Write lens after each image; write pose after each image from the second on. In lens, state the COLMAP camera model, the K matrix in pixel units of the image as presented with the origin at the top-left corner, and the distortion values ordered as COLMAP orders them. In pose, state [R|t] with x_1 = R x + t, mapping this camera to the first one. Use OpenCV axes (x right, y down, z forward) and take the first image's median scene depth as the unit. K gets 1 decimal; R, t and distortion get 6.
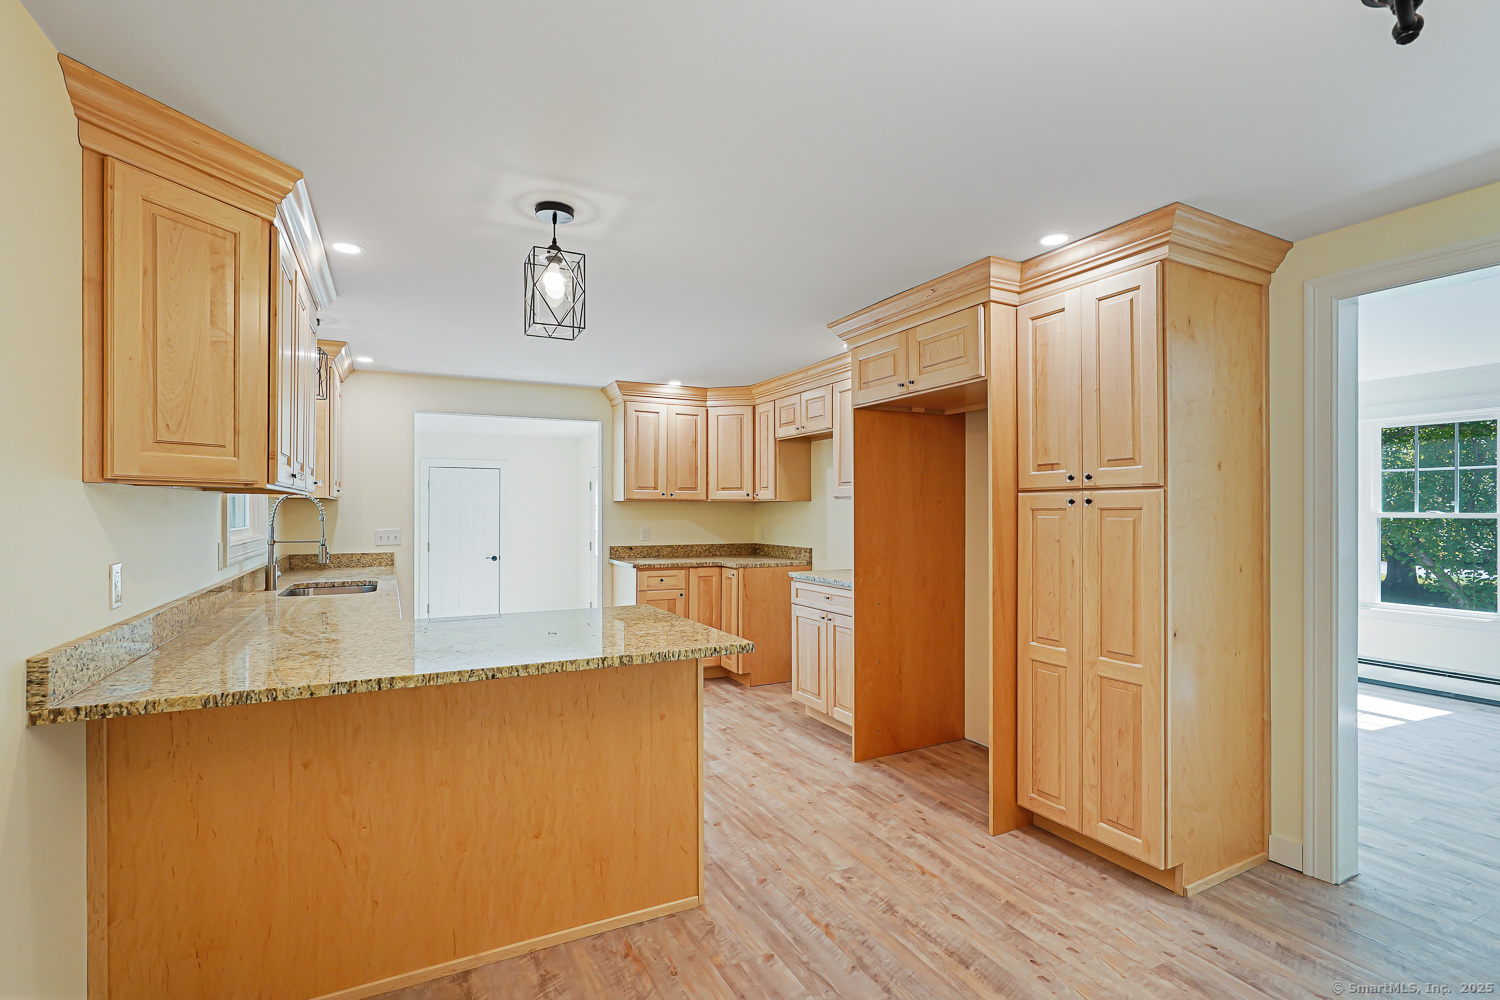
lens RADIAL K [[672.7, 0, 750.0], [0, 672.7, 500.0], [0, 0, 1]] dist [-0.003936, 0.000423]
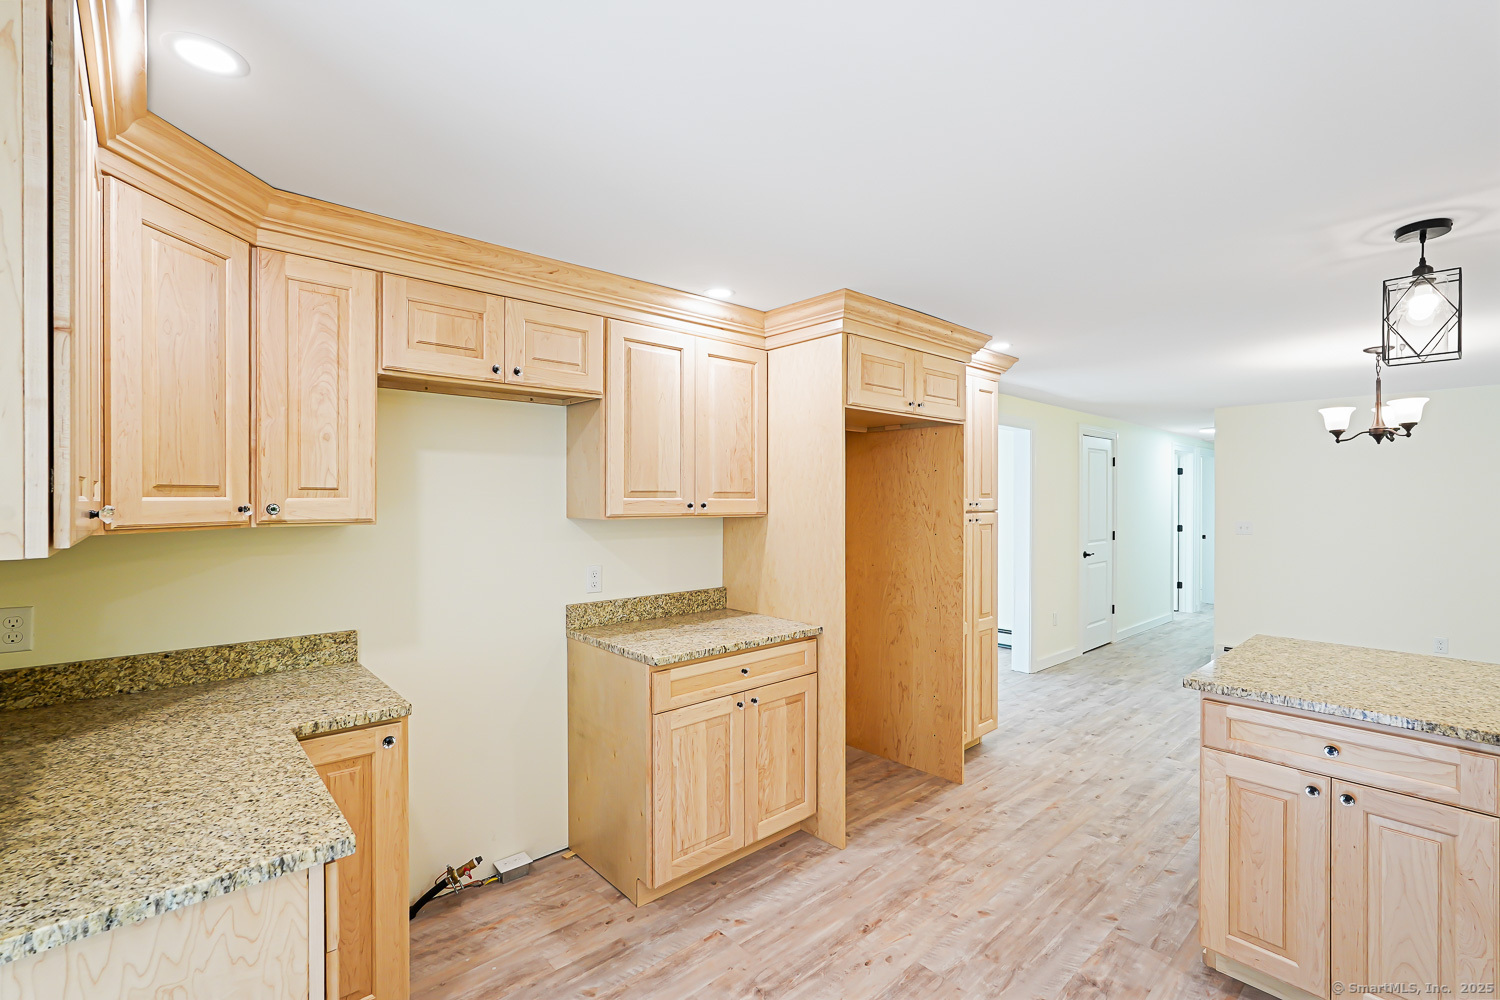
lens RADIAL K [[672.7, 0, 750.0], [0, 672.7, 500.0], [0, 0, 1]] dist [-0.003936, 0.000423]
pose [[-0.246205, -0.004298, 0.969208, -0.506786], [-0.016799, 0.999859, 0.000166, -0.021379], [-0.969072, -0.016241, -0.246242, 1.120412]]
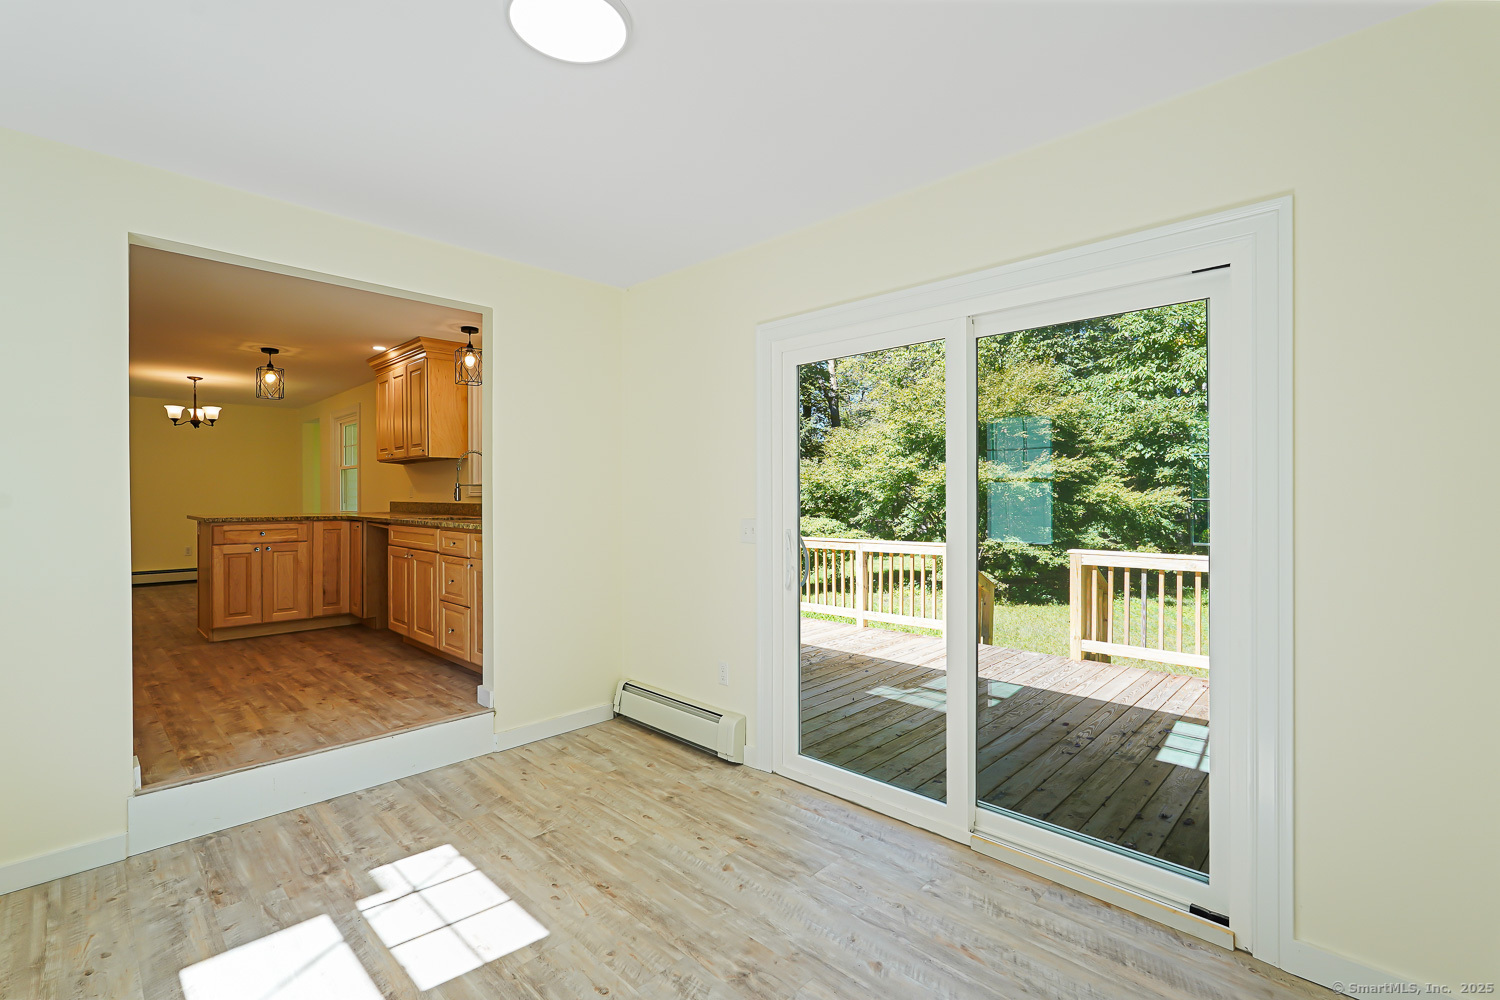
lens RADIAL K [[672.7, 0, 750.0], [0, 672.7, 500.0], [0, 0, 1]] dist [-0.003936, 0.000423]
pose [[-0.945081, 0.002856, -0.326823, -0.620226], [0.006669, 0.999922, -0.010549, 0.090901], [0.326767, -0.012150, -0.945027, 2.086548]]
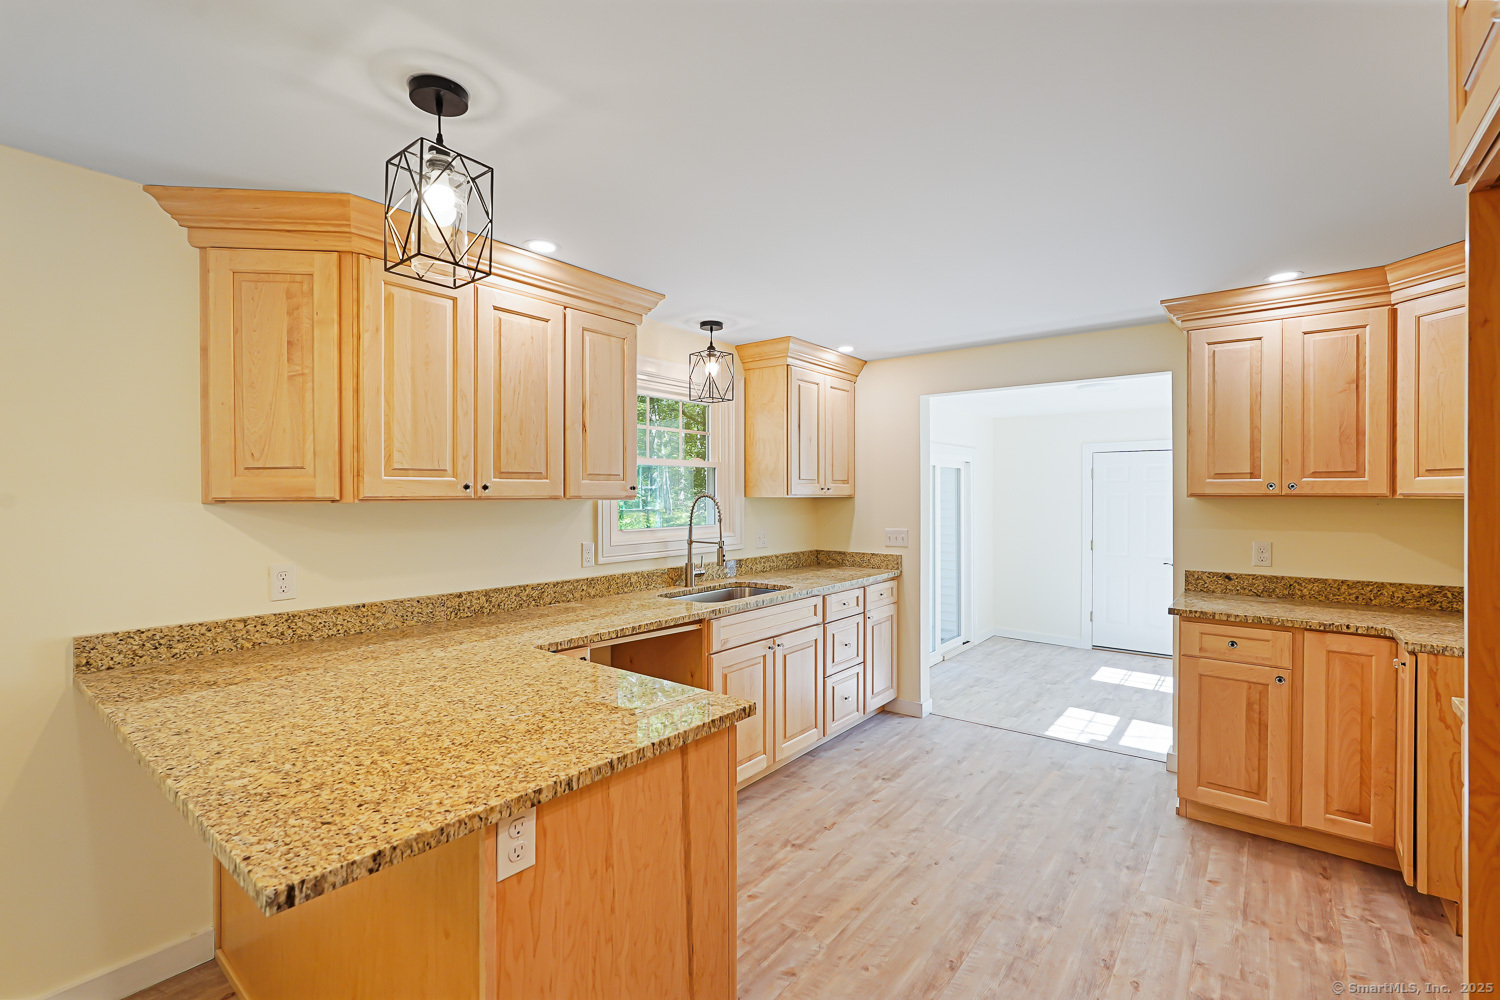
lens RADIAL K [[668.7, 0, 757.2], [0, 668.7, 490.4], [0, 0, 1]] dist [-0.001453, 0.000204]
pose [[0.433185, -0.006716, -0.901280, 0.235432], [0.013958, 0.999902, -0.000742, -0.013157], [0.901197, -0.012259, 0.433236, 0.512389]]
